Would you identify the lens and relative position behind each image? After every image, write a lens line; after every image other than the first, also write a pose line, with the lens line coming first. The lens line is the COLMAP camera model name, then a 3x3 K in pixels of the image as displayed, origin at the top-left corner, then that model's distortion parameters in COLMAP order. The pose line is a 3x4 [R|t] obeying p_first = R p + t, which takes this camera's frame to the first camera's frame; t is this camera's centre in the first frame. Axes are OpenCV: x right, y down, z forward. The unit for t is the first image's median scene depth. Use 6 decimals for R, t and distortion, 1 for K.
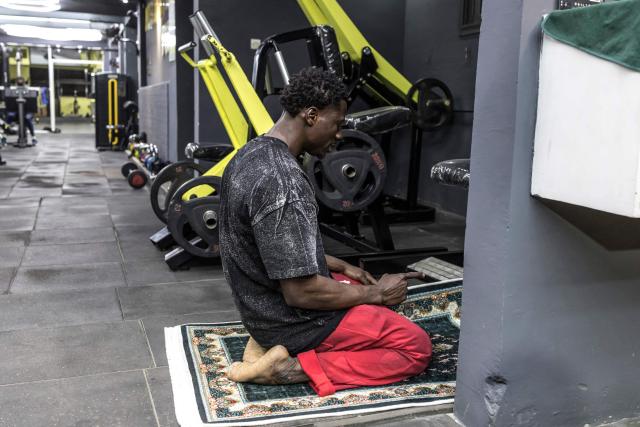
lens RADIAL K [[679.7, 0, 339.8], [0, 679.7, 158.8], [0, 0, 1]] dist [-0.001437, 0.004817]
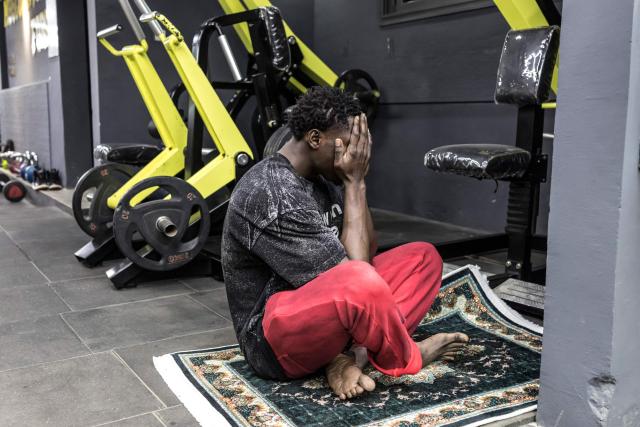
lens RADIAL K [[679.7, 0, 339.8], [0, 679.7, 158.8], [0, 0, 1]] dist [-0.001437, 0.004817]
pose [[0.977432, -0.037521, 0.207892, -0.125182], [0.038843, 0.999243, -0.002282, 0.011731], [-0.207649, 0.010306, 0.978149, 0.091666]]
